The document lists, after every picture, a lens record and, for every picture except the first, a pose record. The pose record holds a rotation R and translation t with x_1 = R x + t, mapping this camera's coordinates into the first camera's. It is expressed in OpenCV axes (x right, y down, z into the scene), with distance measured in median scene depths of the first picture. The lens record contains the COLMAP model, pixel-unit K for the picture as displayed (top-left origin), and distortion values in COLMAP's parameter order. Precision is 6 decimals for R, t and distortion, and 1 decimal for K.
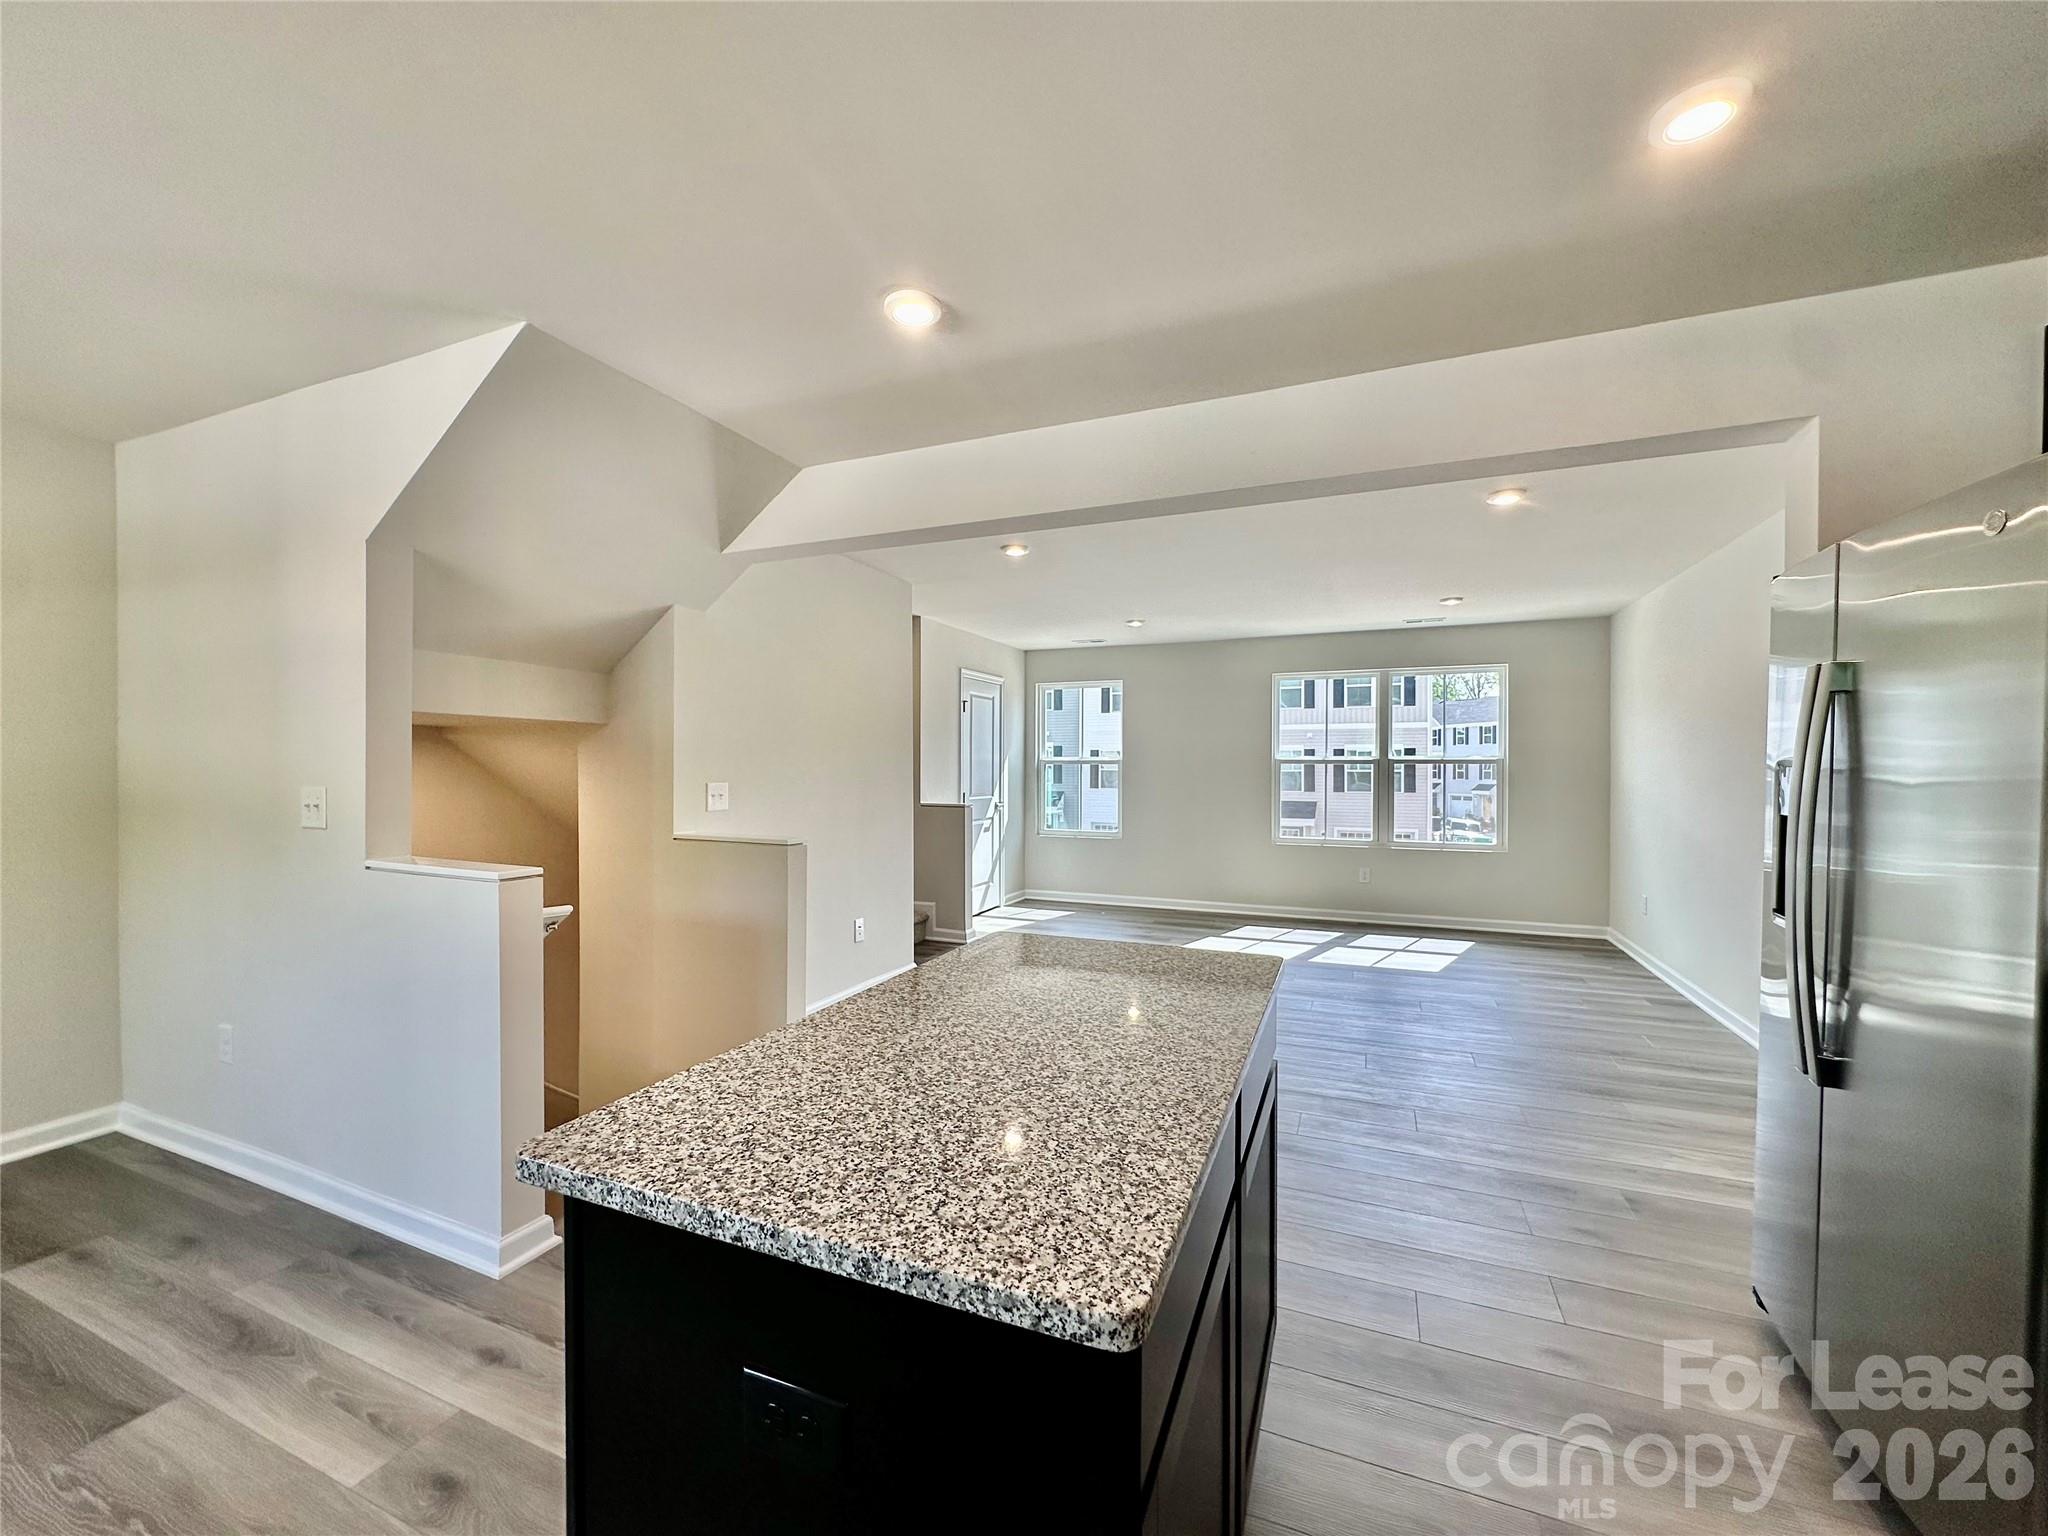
lens RADIAL K [[814.0, 0, 1028.3], [0, 814.0, 771.1], [0, 0, 1]] dist [-0.002596, 0.000805]
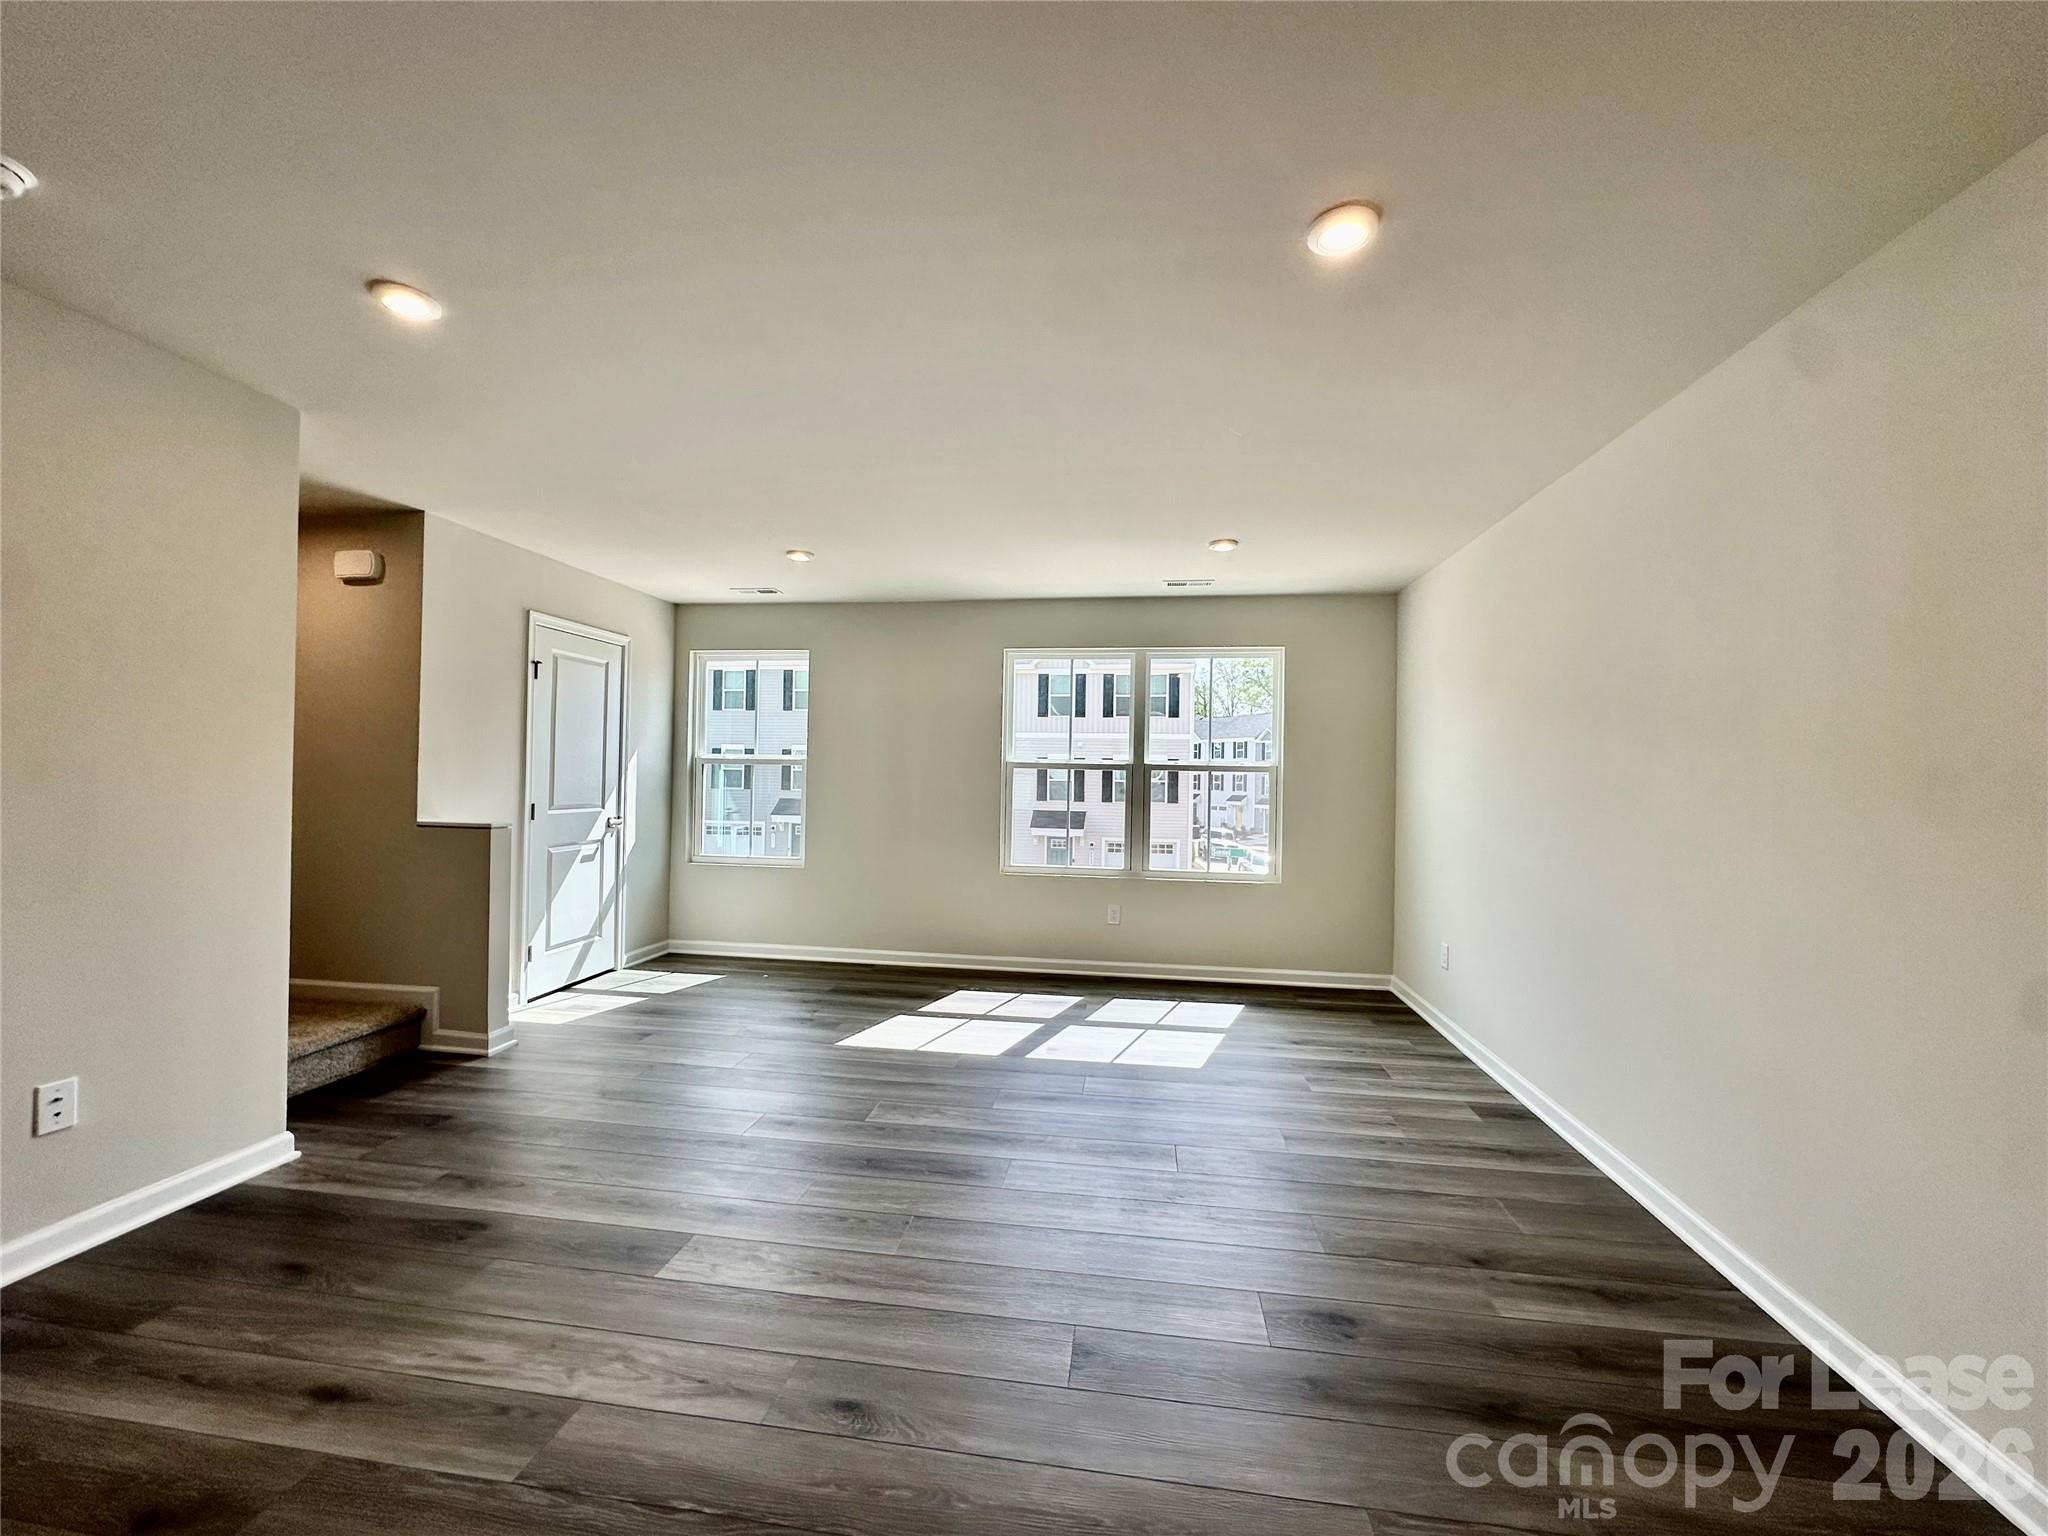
lens RADIAL K [[814.0, 0, 1028.5], [0, 814.0, 775.0], [0, 0, 1]] dist [-0.002596, 0.000805]
pose [[0.965787, 0.015133, 0.258896, 0.125165], [-0.013893, 0.999882, -0.006621, 0.002204], [-0.258965, 0.002797, 0.965883, 0.257343]]
